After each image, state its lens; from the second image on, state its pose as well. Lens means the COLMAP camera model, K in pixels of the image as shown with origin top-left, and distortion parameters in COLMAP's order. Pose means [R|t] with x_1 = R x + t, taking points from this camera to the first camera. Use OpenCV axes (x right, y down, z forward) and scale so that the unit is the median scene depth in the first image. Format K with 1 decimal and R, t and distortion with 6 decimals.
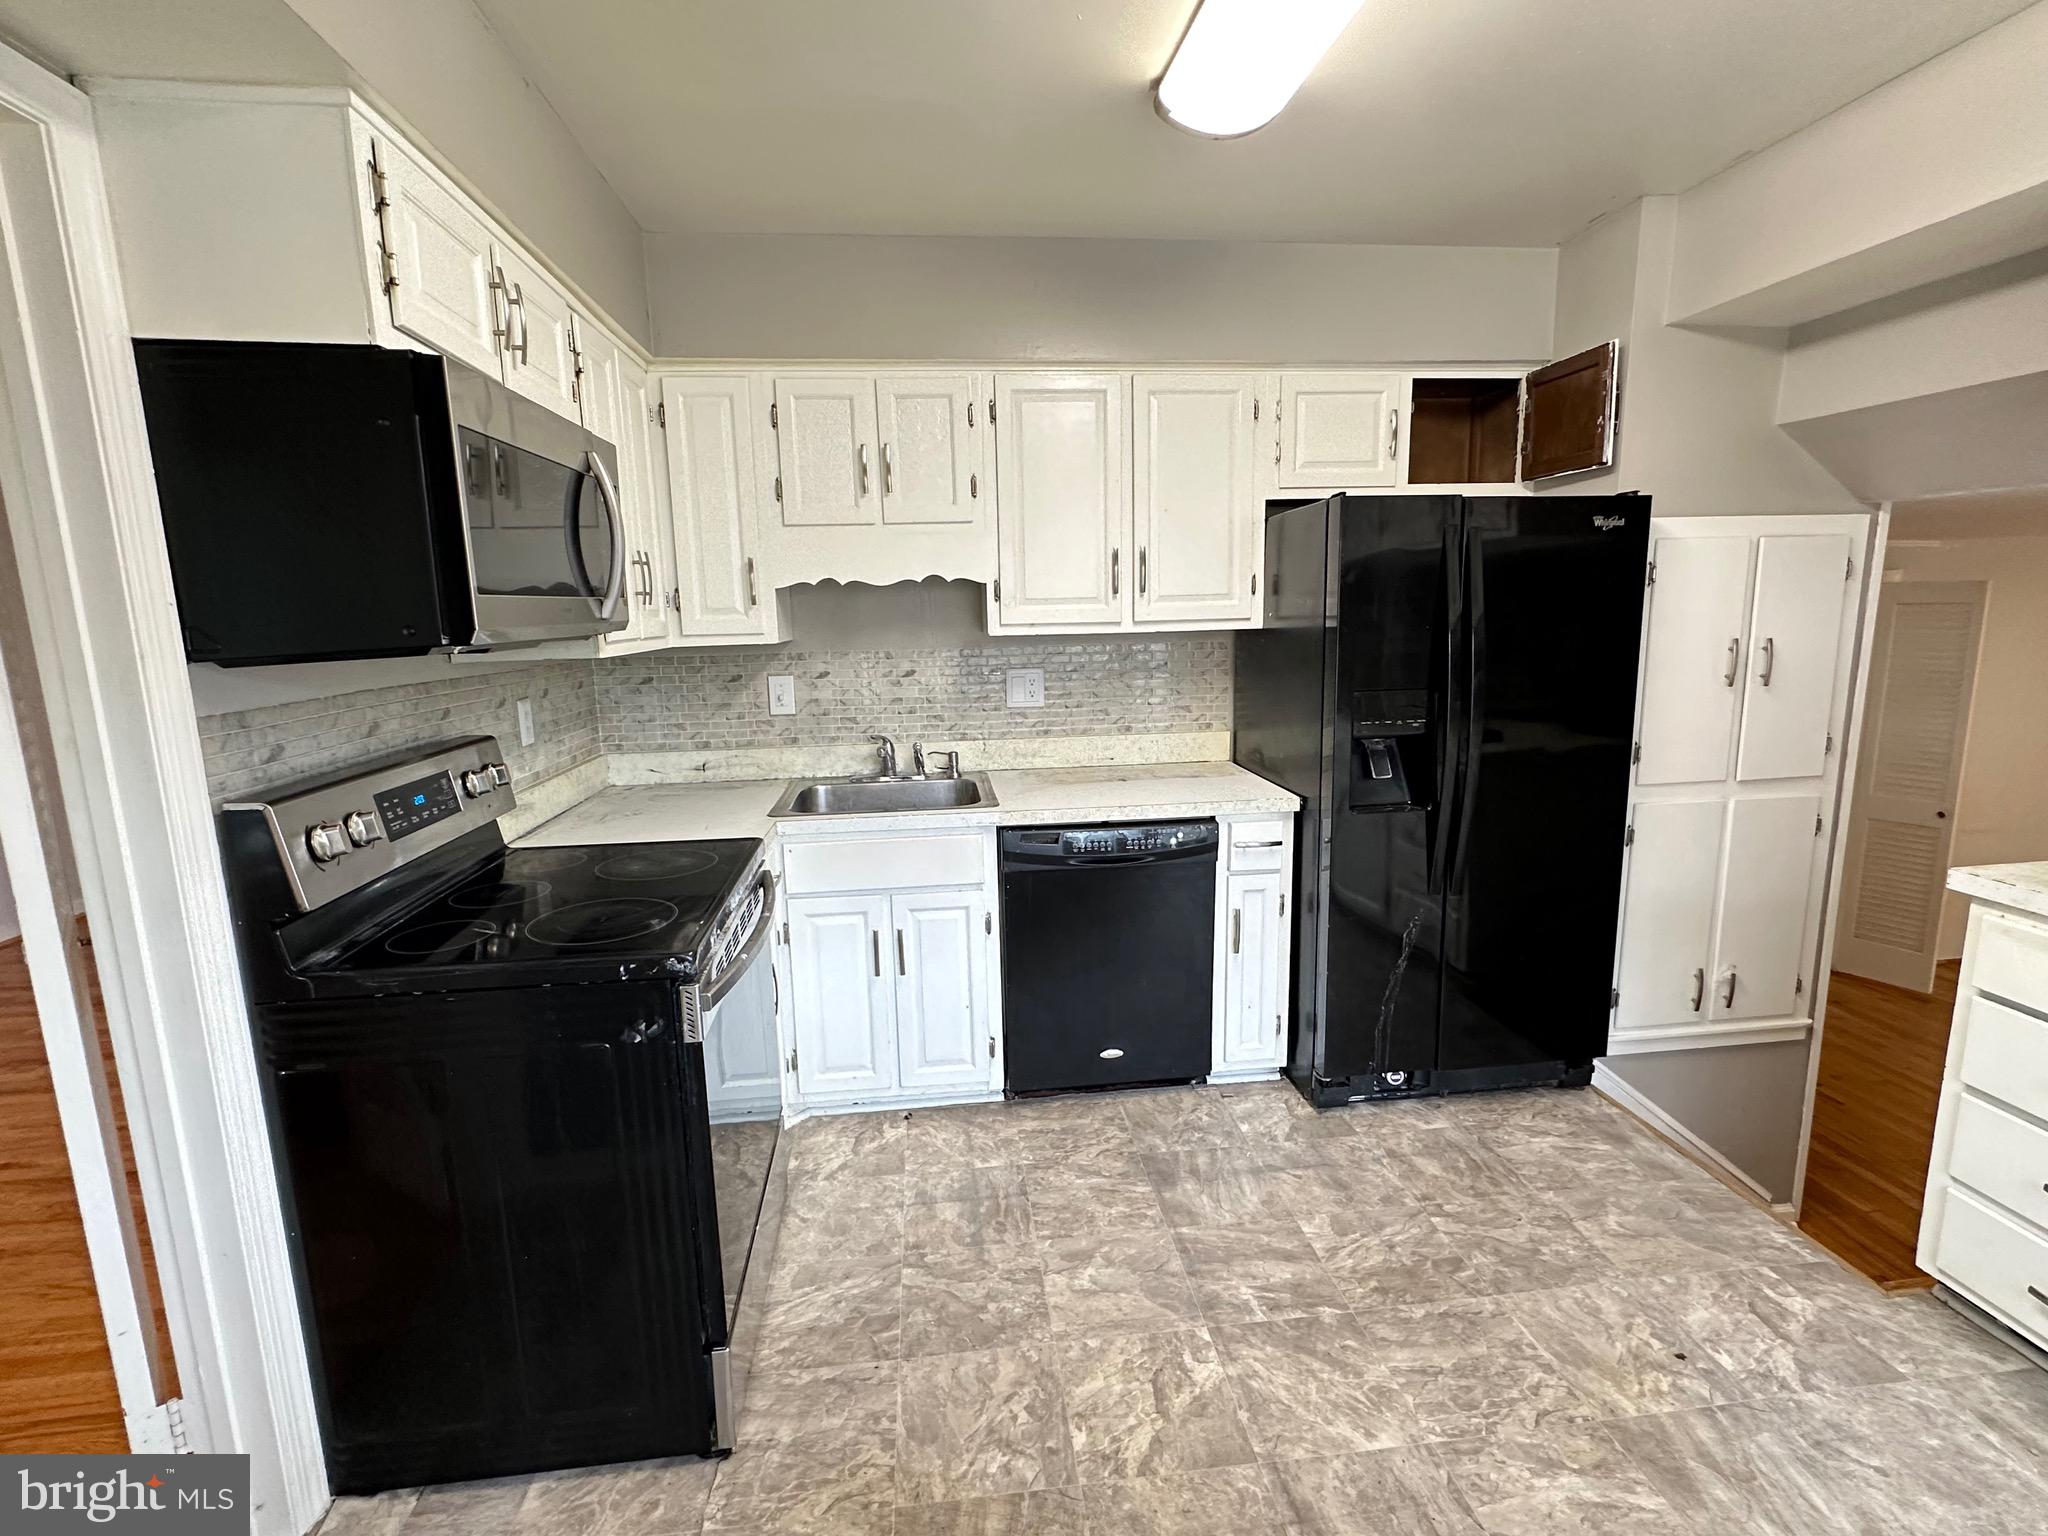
lens RADIAL K [[945.7, 0, 1024.6], [0, 945.7, 767.8], [0, 0, 1]] dist [-0.002374, 0.000941]
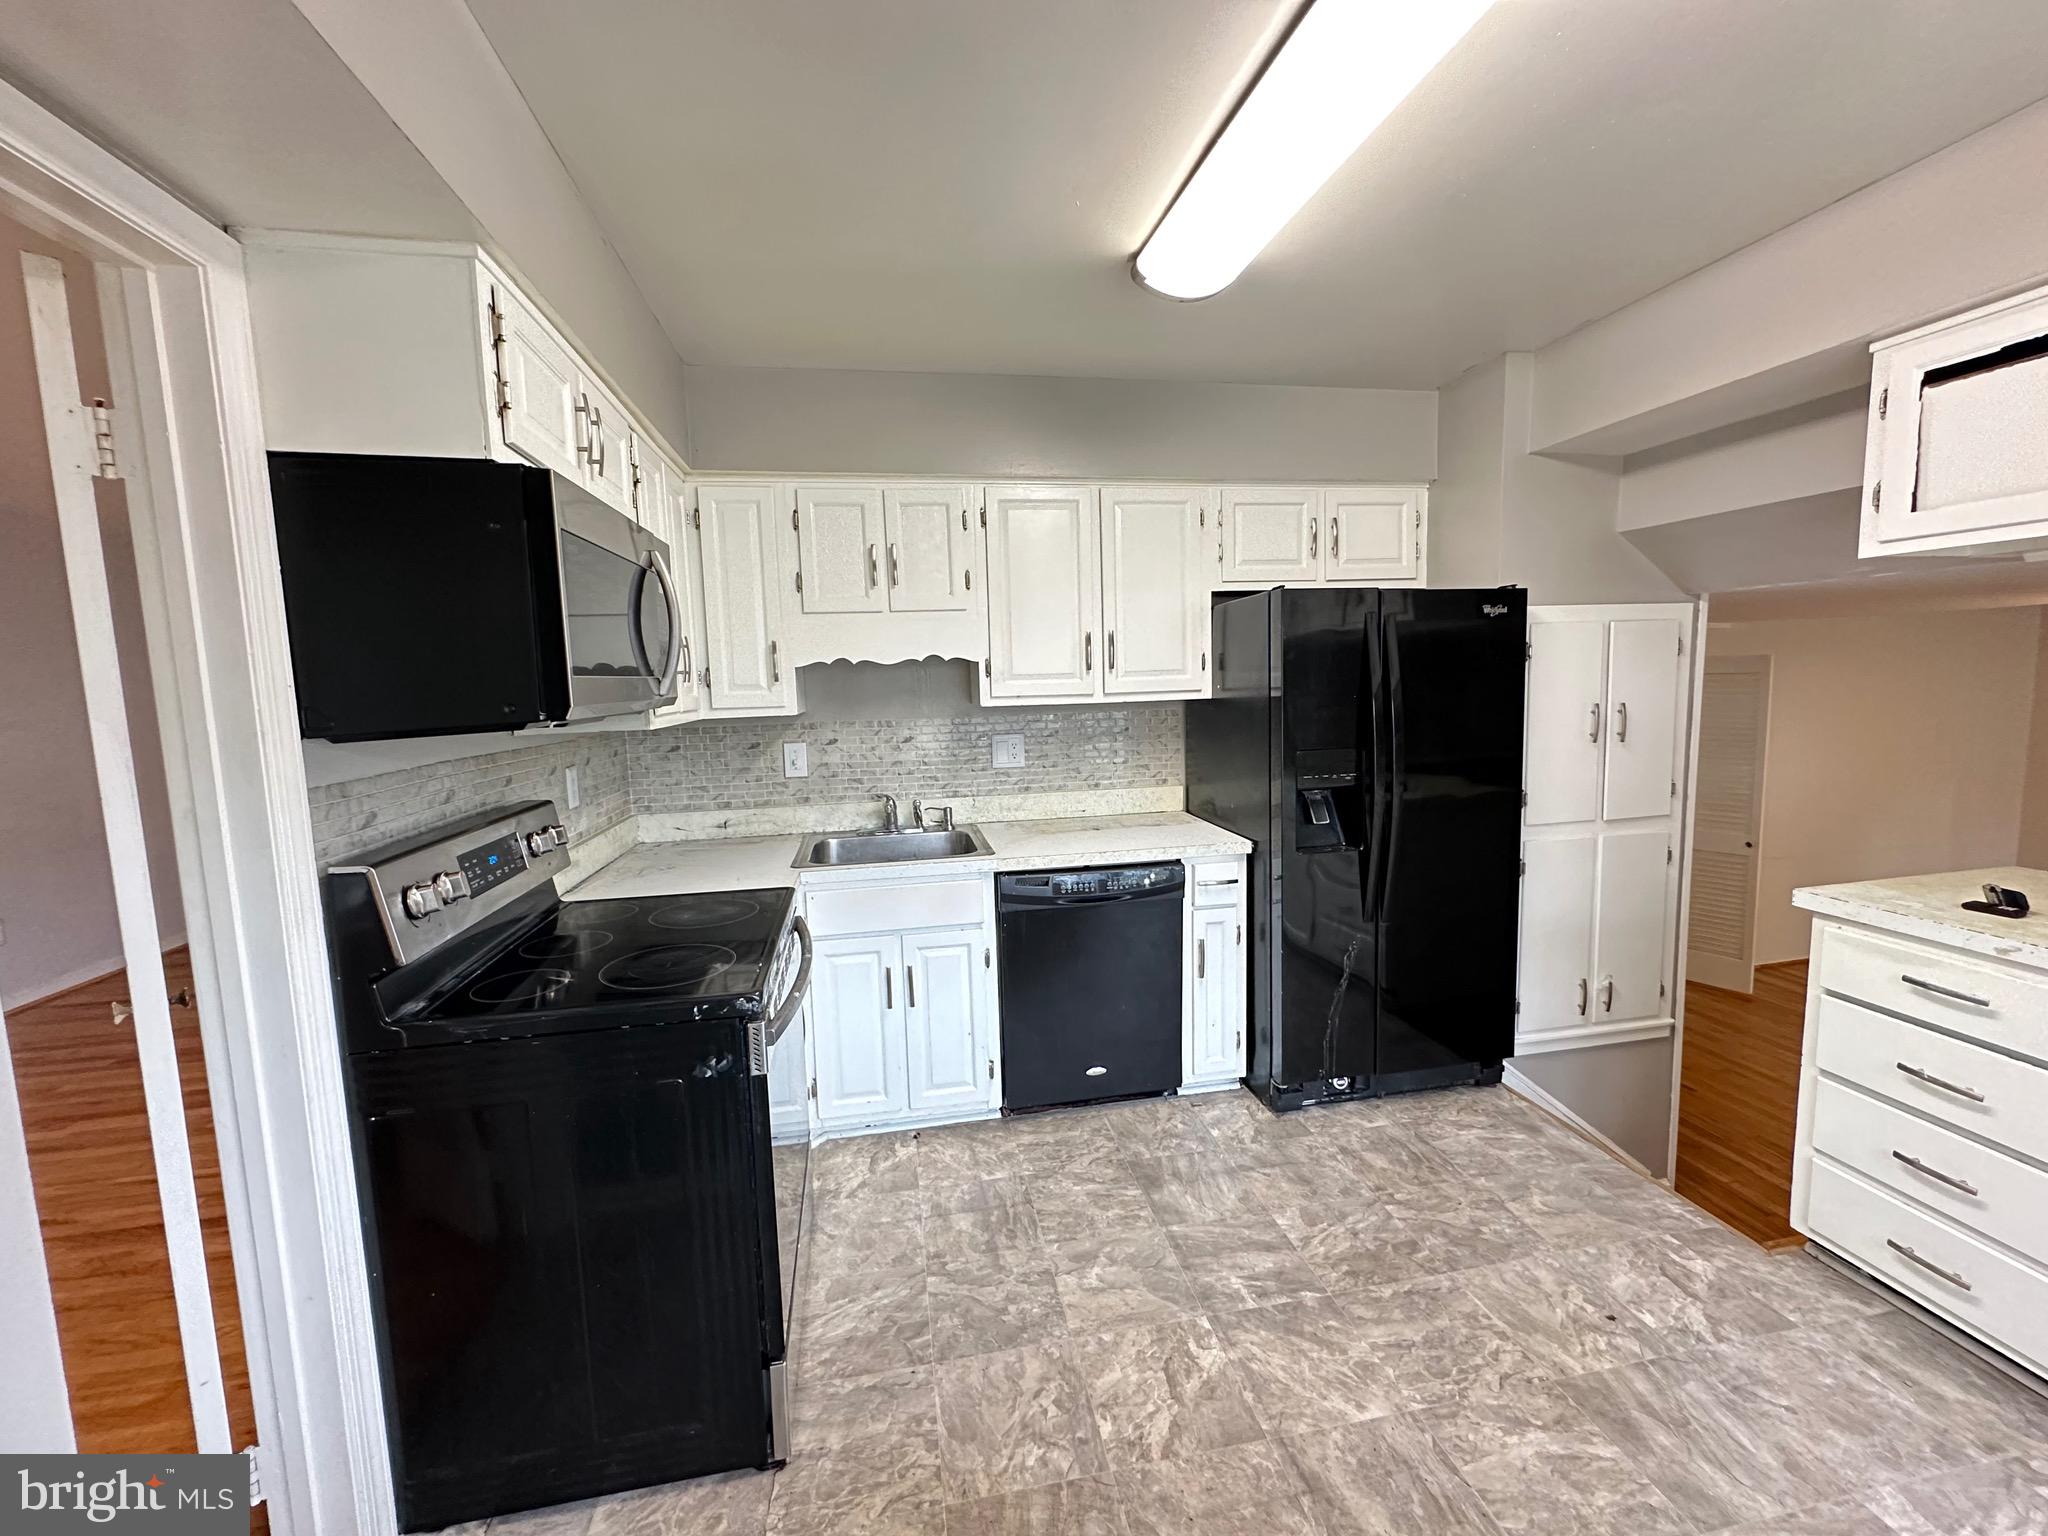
lens RADIAL K [[821.9, 0, 1024.1], [0, 821.9, 764.5], [0, 0, 1]] dist [-0.003293, 0.001018]
pose [[0.997626, -0.013652, 0.067497, -0.081215], [0.018090, 0.997682, -0.065595, -0.002905], [-0.066445, 0.066660, 0.995561, -0.001703]]
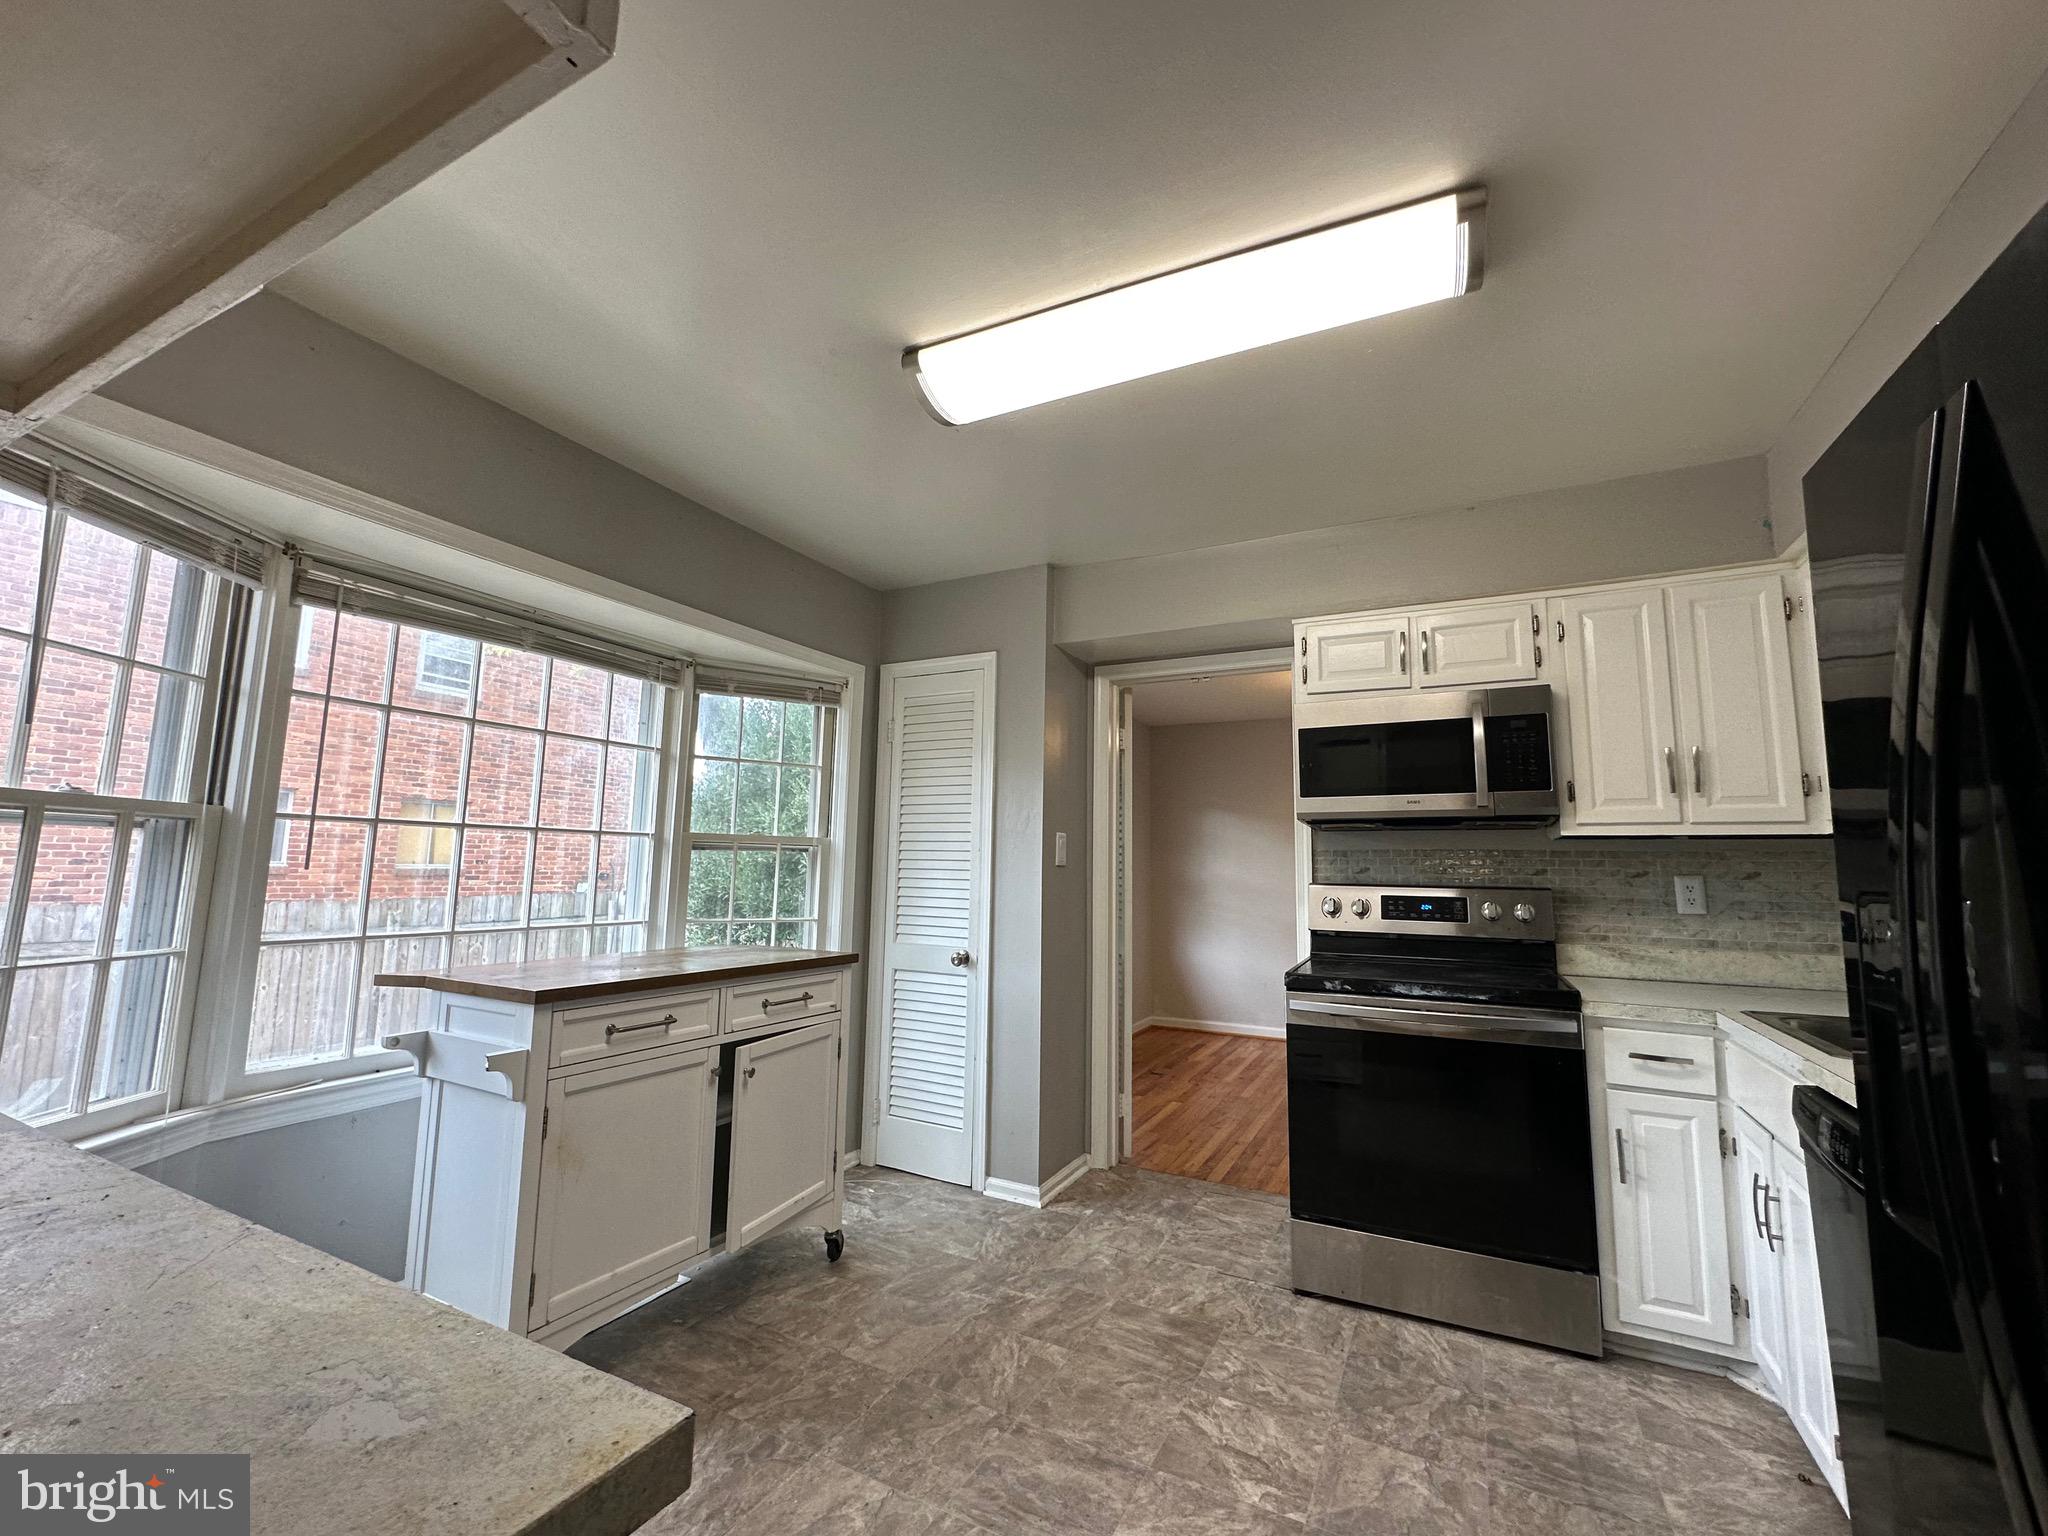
lens RADIAL K [[821.9, 0, 1017.6], [0, 821.9, 765.0], [0, 0, 1]] dist [-0.003293, 0.001018]
pose [[-0.556545, -0.090411, -0.825883, 1.108701], [-0.144657, 0.989423, -0.010833, -0.103940], [0.818127, 0.113441, -0.563737, 1.158337]]
